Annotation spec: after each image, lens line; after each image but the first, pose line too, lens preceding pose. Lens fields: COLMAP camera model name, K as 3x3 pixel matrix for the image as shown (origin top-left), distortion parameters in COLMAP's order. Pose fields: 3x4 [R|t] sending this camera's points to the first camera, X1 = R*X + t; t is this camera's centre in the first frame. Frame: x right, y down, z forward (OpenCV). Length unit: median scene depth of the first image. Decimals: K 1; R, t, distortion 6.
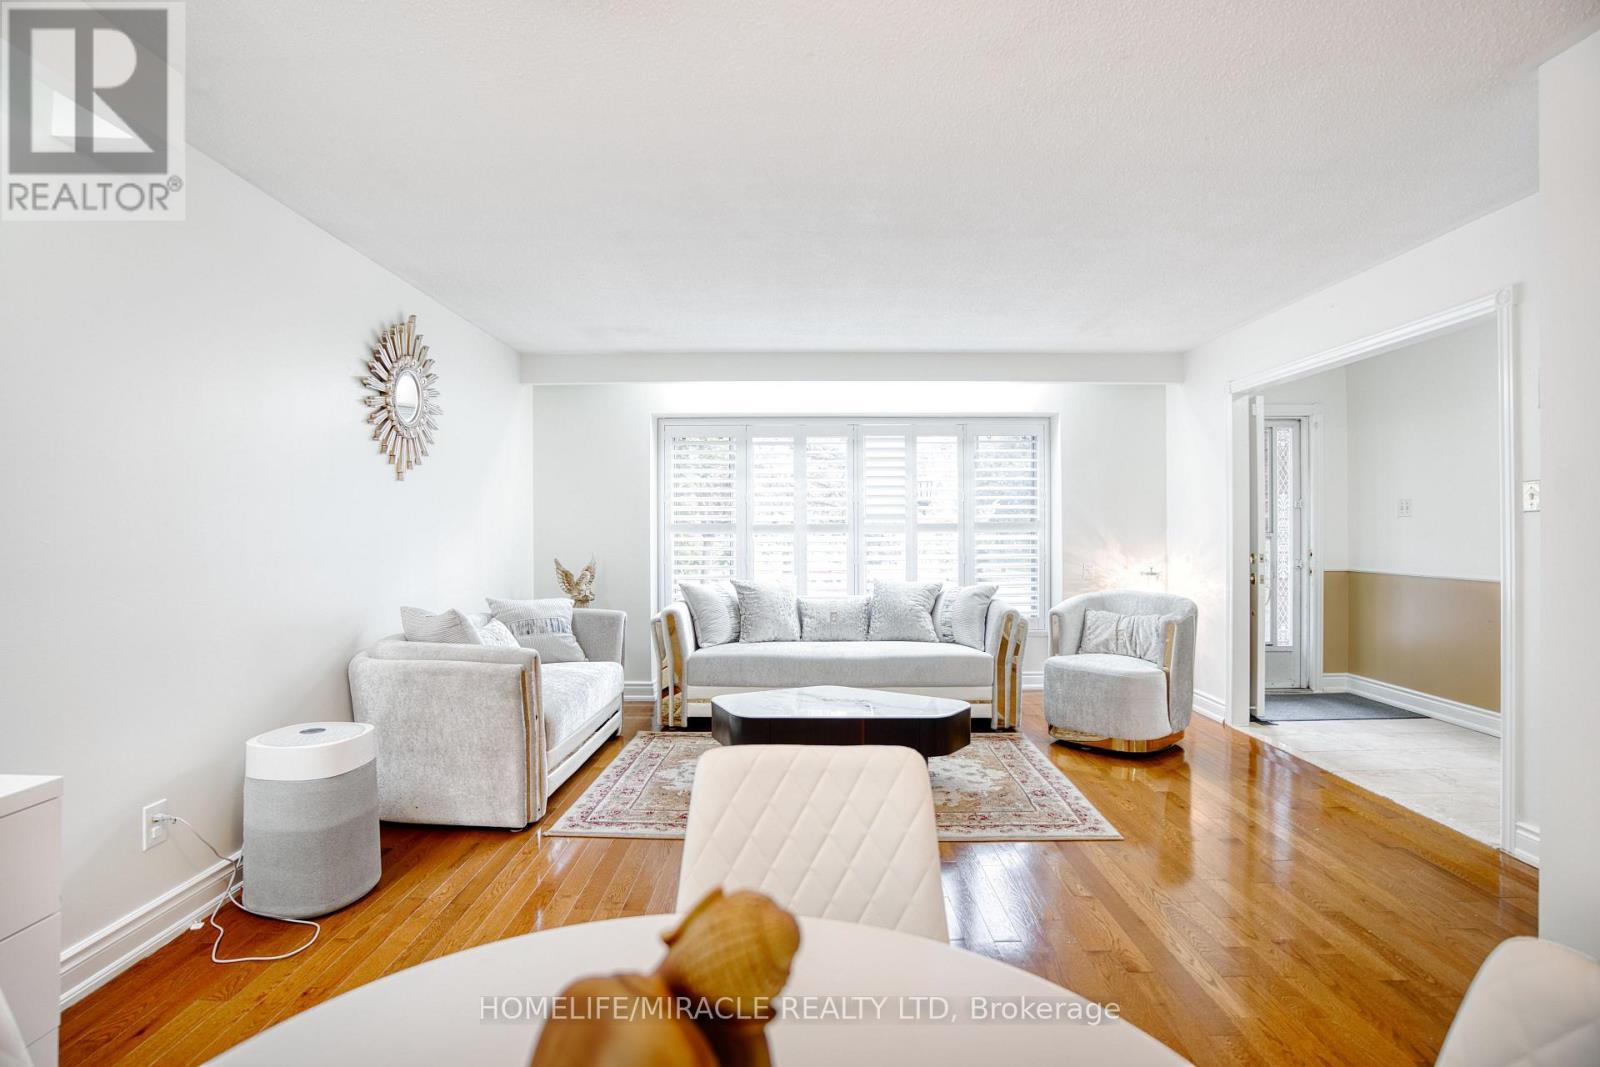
lens RADIAL K [[779.4, 0, 795.9], [0, 779.4, 534.7], [0, 0, 1]] dist [-0.073857, 0.031593]
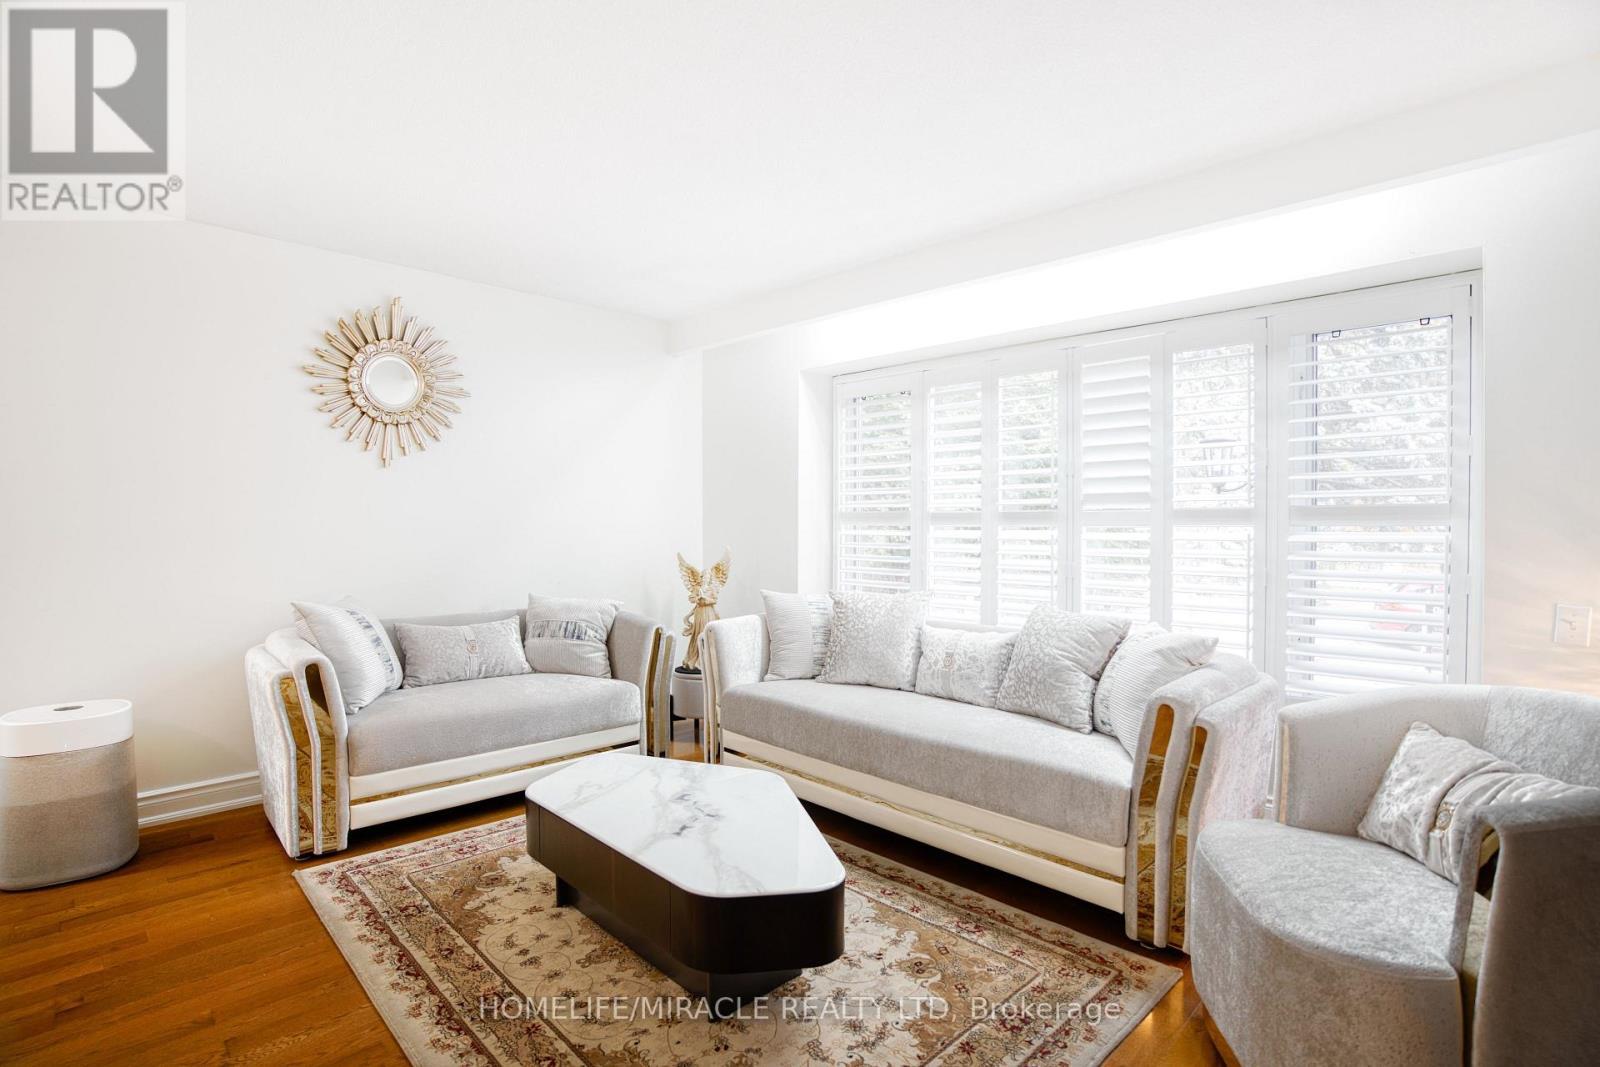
lens RADIAL K [[779.4, 0, 802.6], [0, 779.4, 531.1], [0, 0, 1]] dist [-0.073857, 0.031593]
pose [[0.716216, 0.010973, -0.697792, 0.434651], [-0.009537, 0.999937, 0.005935, 0.000140], [0.697813, 0.002404, 0.716276, 0.526207]]
